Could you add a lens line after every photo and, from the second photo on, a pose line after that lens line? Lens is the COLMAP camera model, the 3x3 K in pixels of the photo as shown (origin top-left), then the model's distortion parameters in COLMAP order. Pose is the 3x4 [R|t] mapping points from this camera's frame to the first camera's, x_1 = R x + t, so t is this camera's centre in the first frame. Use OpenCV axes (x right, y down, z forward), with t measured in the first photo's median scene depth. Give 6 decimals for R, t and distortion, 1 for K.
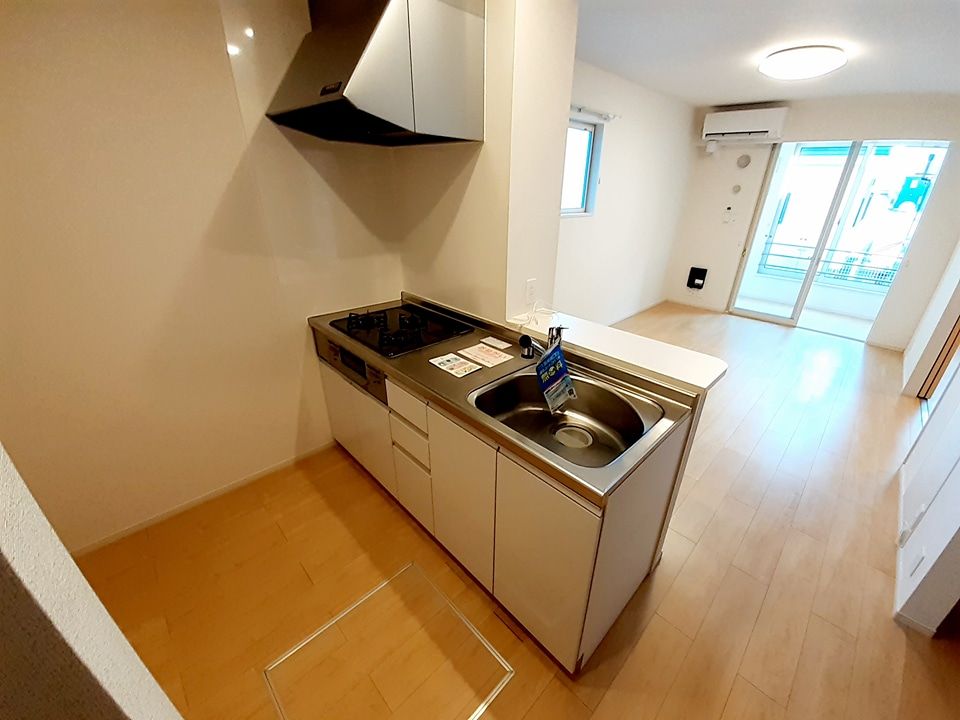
lens RADIAL K [[387.2, 0, 506.5], [0, 387.2, 360.8], [0, 0, 1]] dist [-0.000412, -0.000054]
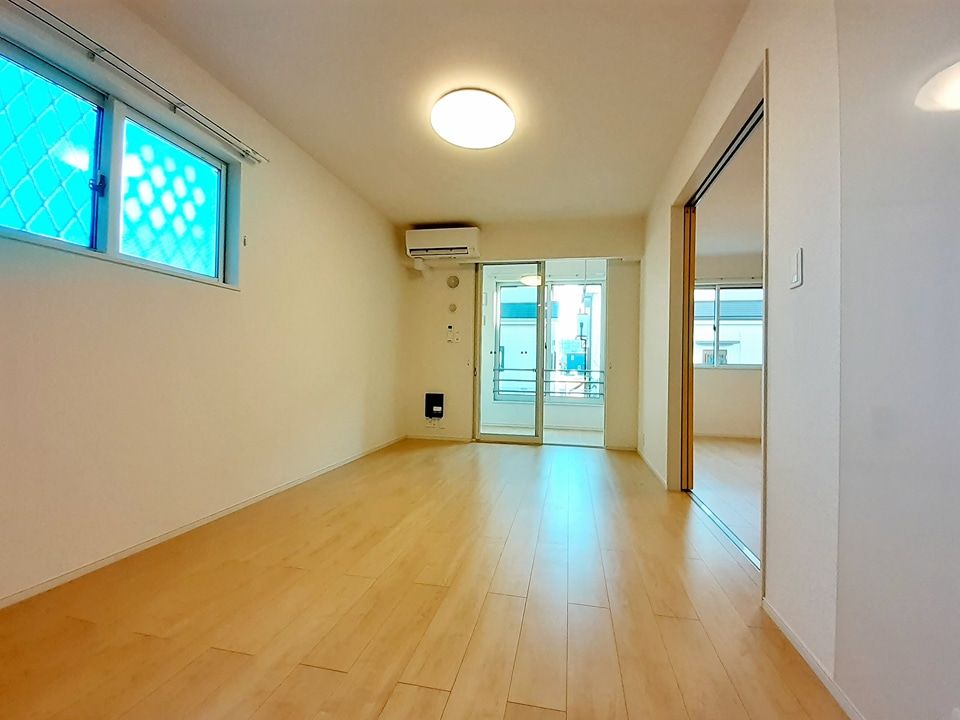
lens RADIAL K [[383.7, 0, 480.0], [0, 383.7, 360.0], [0, 0, 1]] dist [-0.000329, -0.000036]
pose [[0.863869, -0.017275, 0.503421, 0.178376], [0.224496, 0.907871, -0.354080, 0.018560], [-0.450924, 0.418894, 0.788159, 0.285364]]
